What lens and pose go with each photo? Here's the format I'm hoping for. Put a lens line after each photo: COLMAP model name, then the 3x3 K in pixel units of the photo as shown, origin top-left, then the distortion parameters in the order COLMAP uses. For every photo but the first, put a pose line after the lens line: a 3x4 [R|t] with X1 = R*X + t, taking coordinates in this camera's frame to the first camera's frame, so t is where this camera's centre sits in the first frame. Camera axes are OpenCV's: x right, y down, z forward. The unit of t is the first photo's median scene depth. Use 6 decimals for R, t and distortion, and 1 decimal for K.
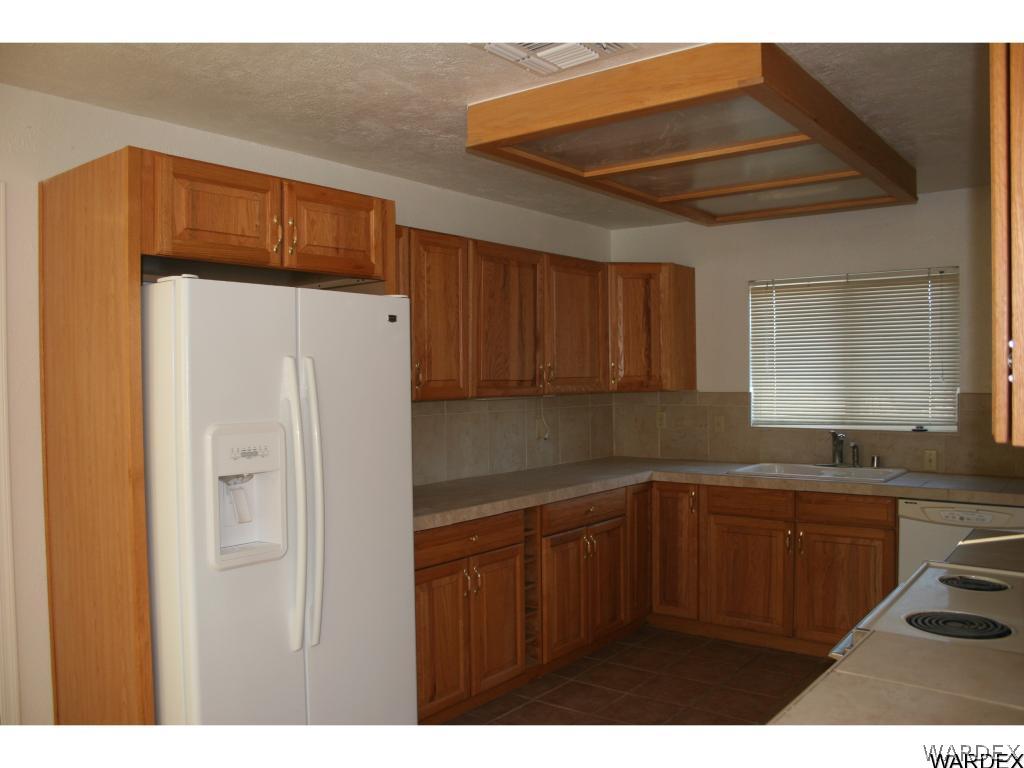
lens RADIAL K [[834.3, 0, 508.4], [0, 834.3, 393.3], [0, 0, 1]] dist [-0.156796, 0.132492]
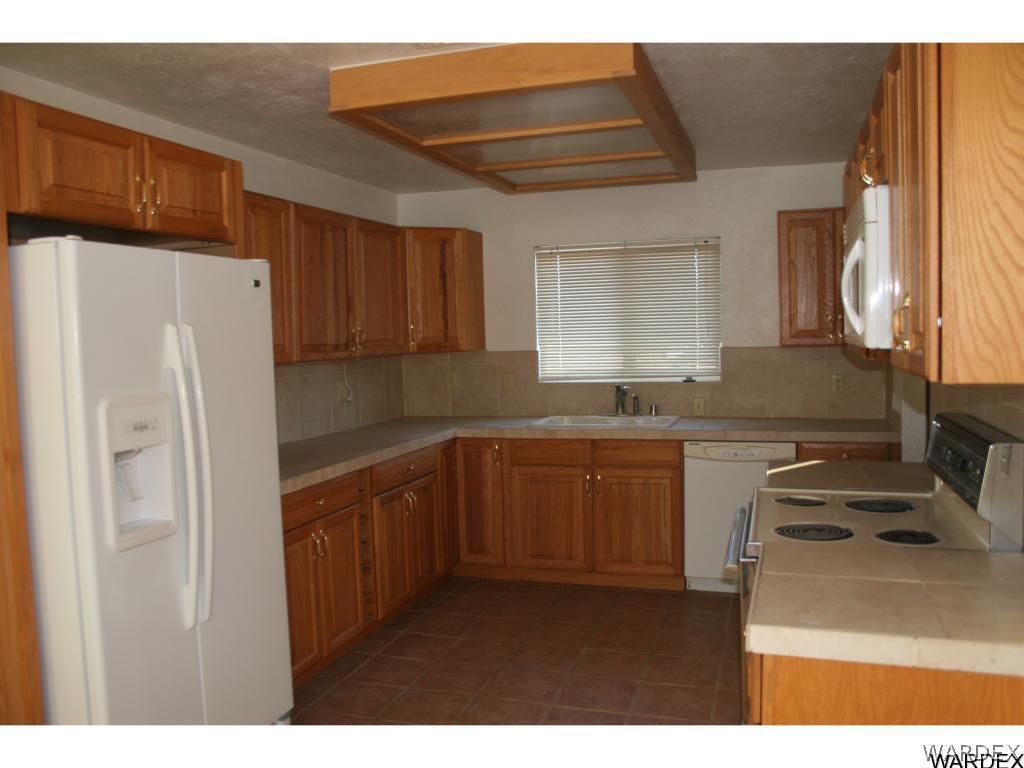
lens RADIAL K [[834.3, 0, 508.4], [0, 834.3, 393.3], [0, 0, 1]] dist [-0.156796, 0.132492]
pose [[0.941246, -0.039334, 0.335423, -0.136396], [0.023879, 0.998460, 0.050076, -0.001372], [-0.336876, -0.039124, 0.940736, -0.013112]]
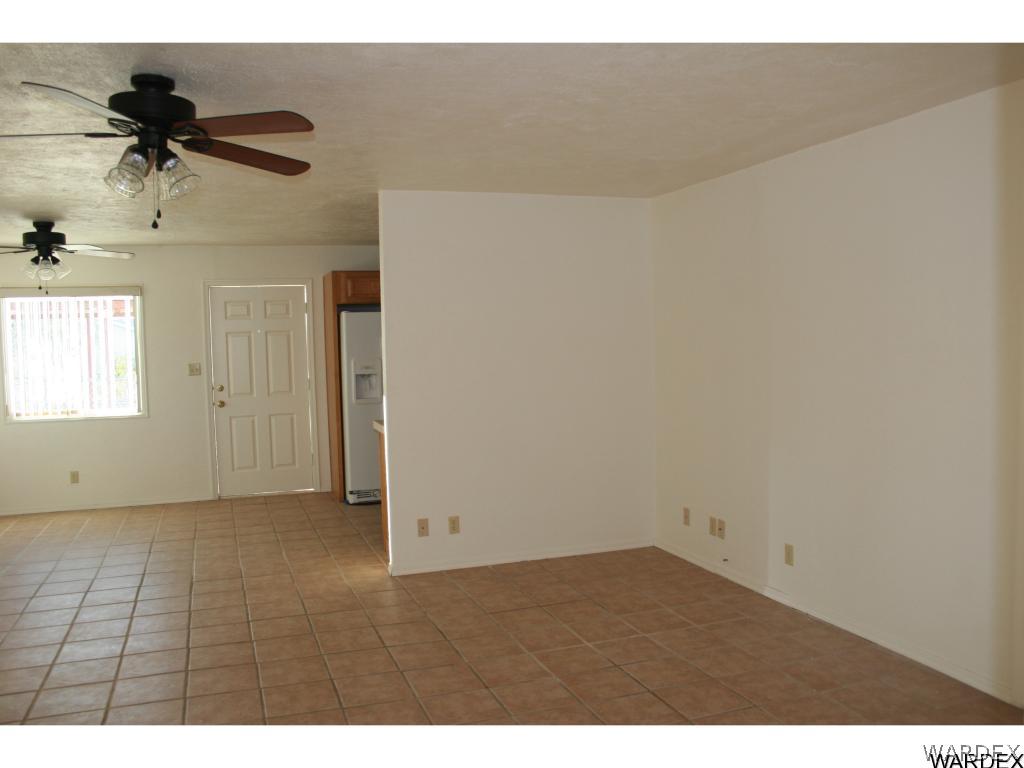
lens RADIAL K [[834.3, 0, 508.4], [0, 834.3, 393.3], [0, 0, 1]] dist [-0.156796, 0.132492]
pose [[0.842960, 0.021070, -0.537563, 1.076519], [0.008681, 0.998570, 0.052752, 0.006144], [0.537906, -0.049135, 0.841572, -0.798368]]
